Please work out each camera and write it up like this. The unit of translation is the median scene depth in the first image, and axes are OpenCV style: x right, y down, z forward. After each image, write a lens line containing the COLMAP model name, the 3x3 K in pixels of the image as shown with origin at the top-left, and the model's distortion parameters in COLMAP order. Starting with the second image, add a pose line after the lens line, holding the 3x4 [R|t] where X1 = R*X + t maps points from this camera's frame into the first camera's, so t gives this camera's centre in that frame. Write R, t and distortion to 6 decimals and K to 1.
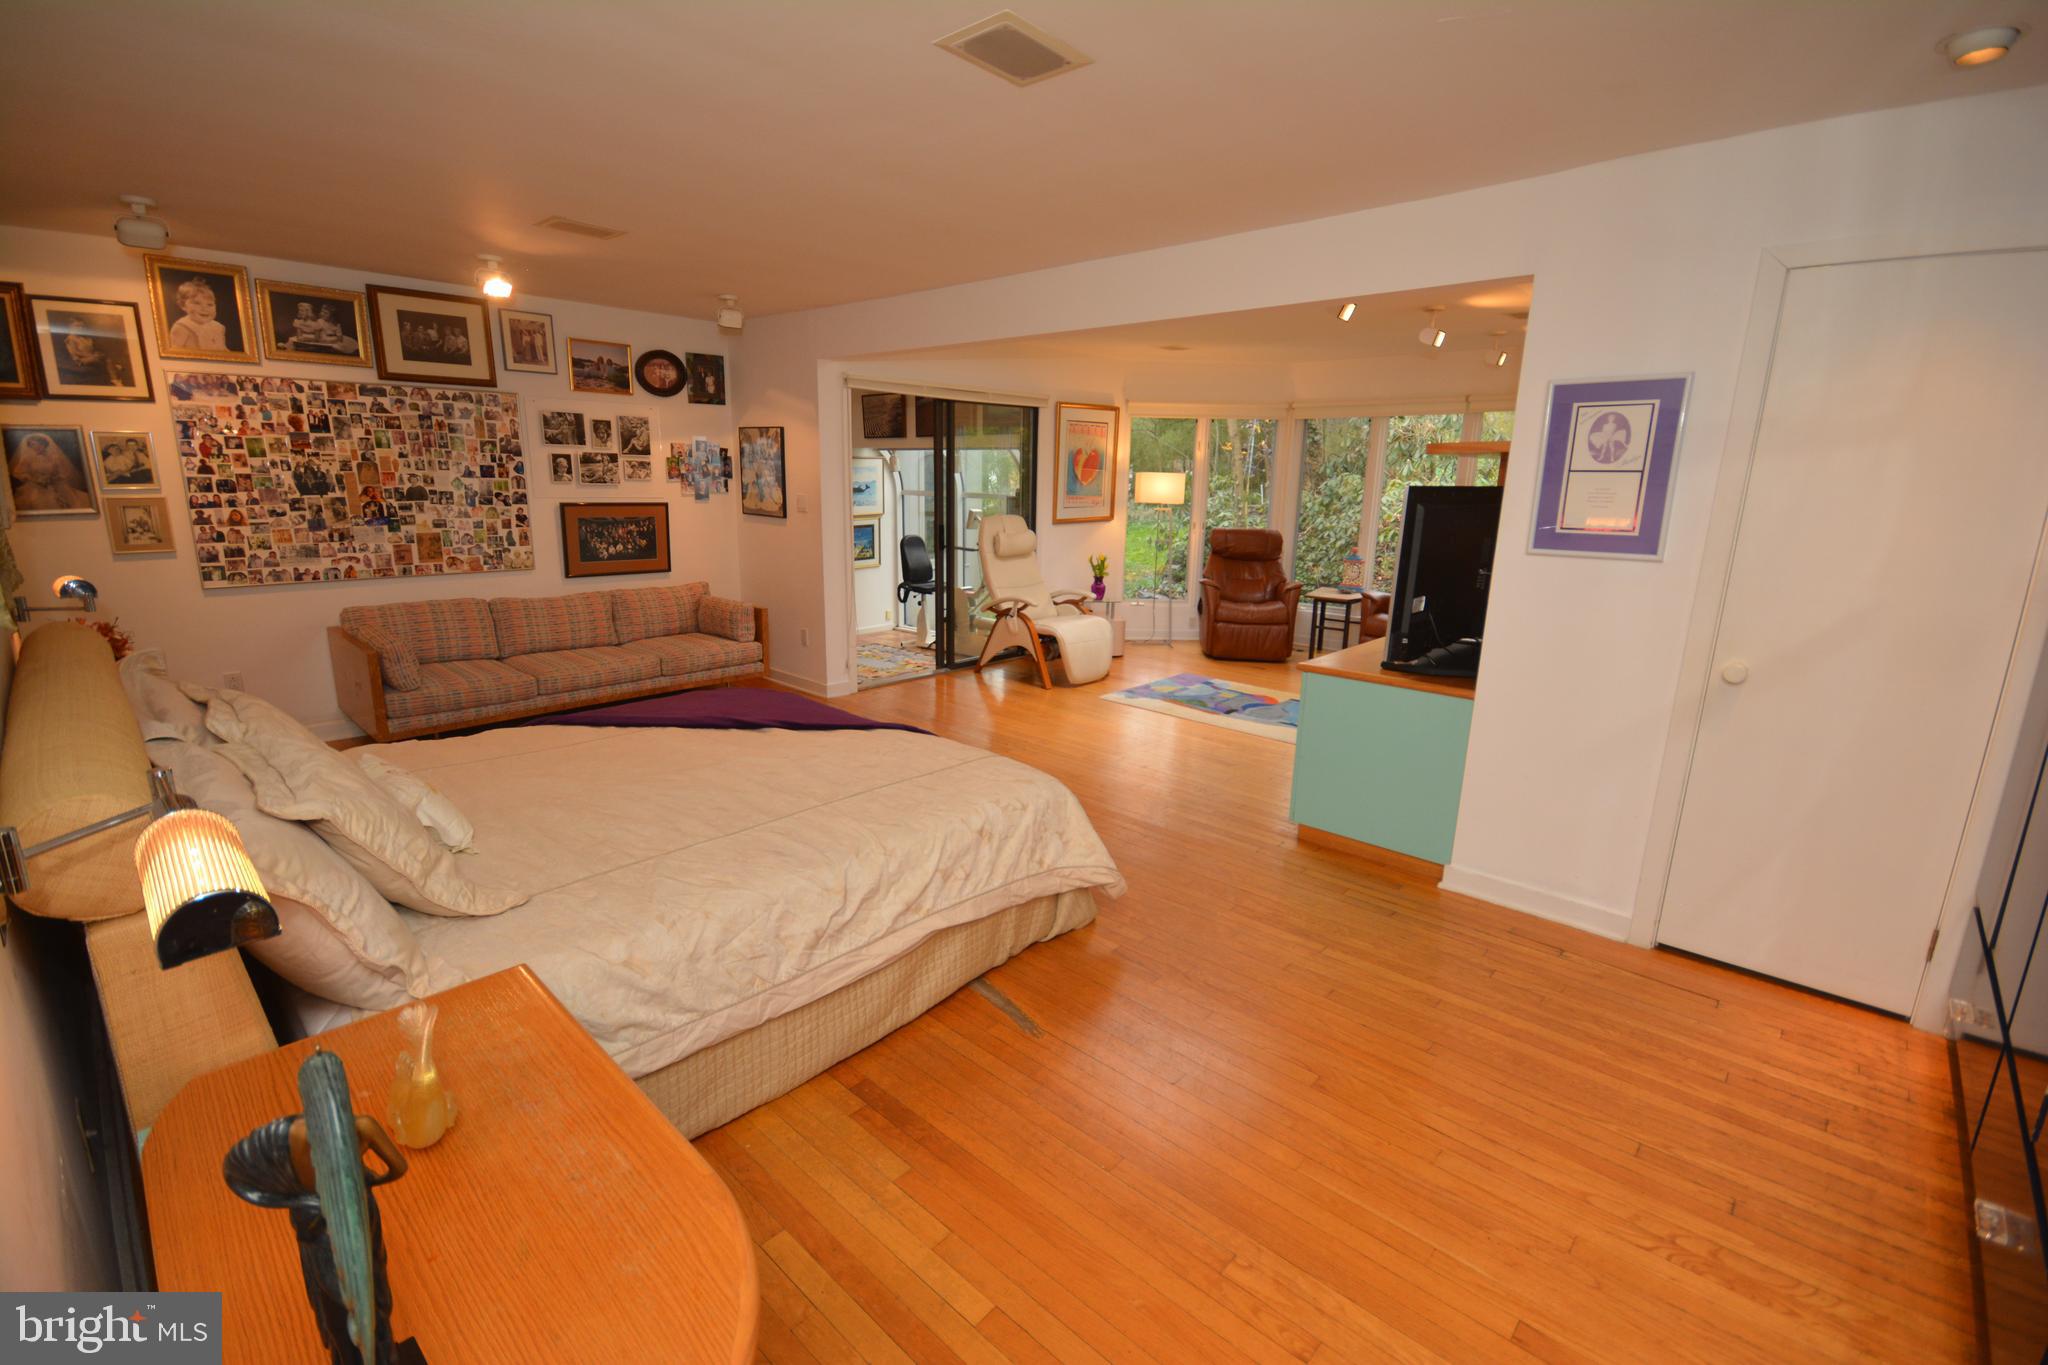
lens RADIAL K [[896.9, 0, 1025.7], [0, 896.9, 678.6], [0, 0, 1]] dist [-0.008132, -0.003745]
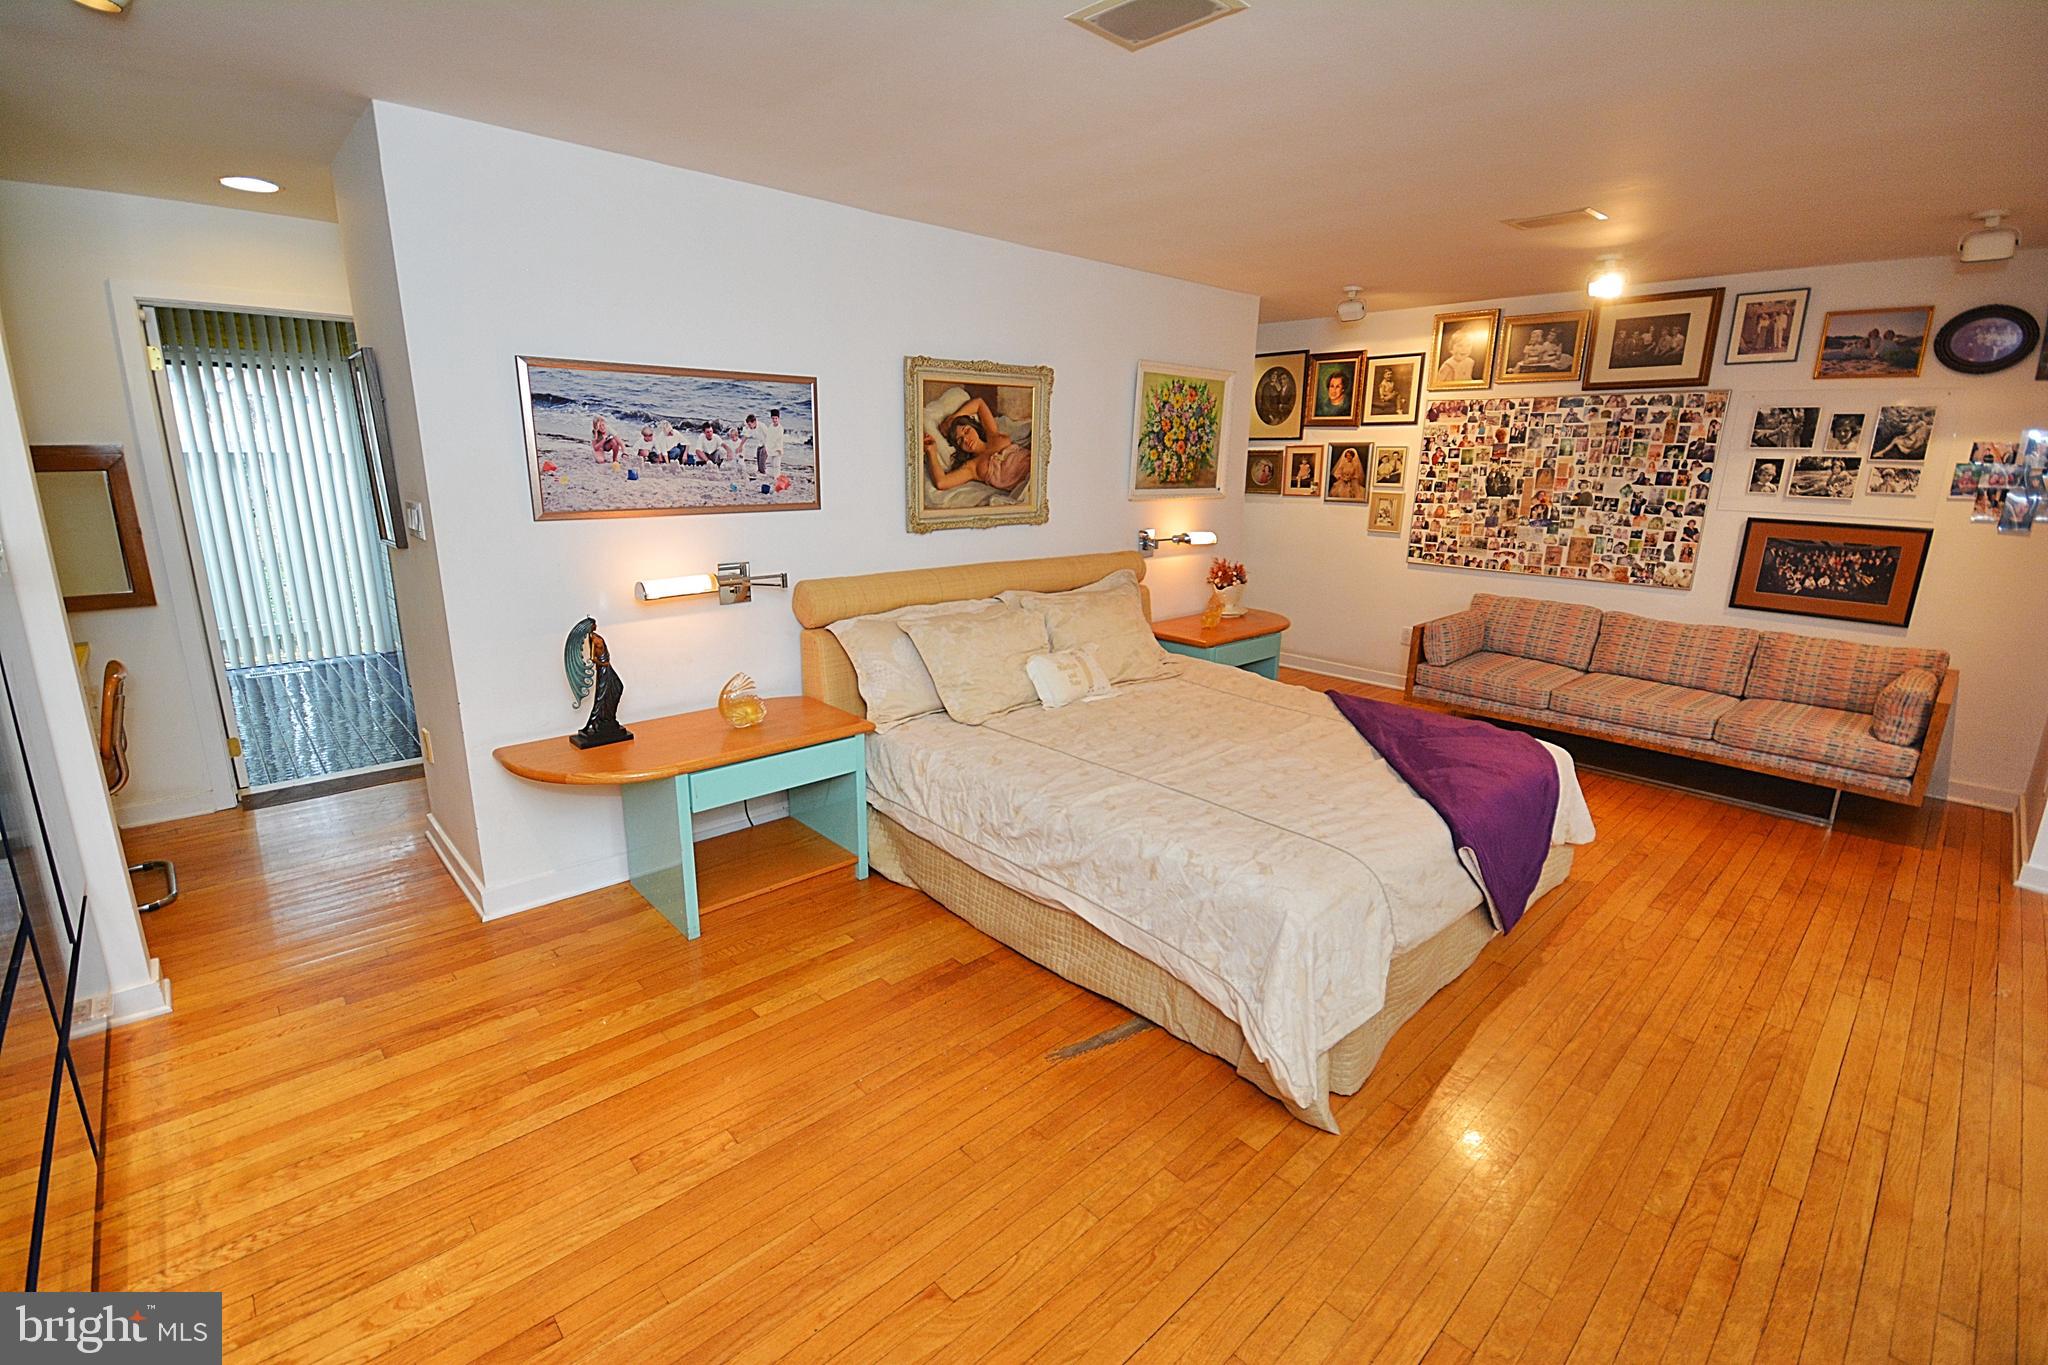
lens RADIAL K [[896.9, 0, 983.6], [0, 896.9, 668.7], [0, 0, 1]] dist [-0.008132, -0.003745]
pose [[-0.107883, 0.211054, -0.971503, 0.434509], [-0.231808, 0.944930, 0.231023, -0.101263], [0.966761, 0.250125, -0.053018, 0.440355]]
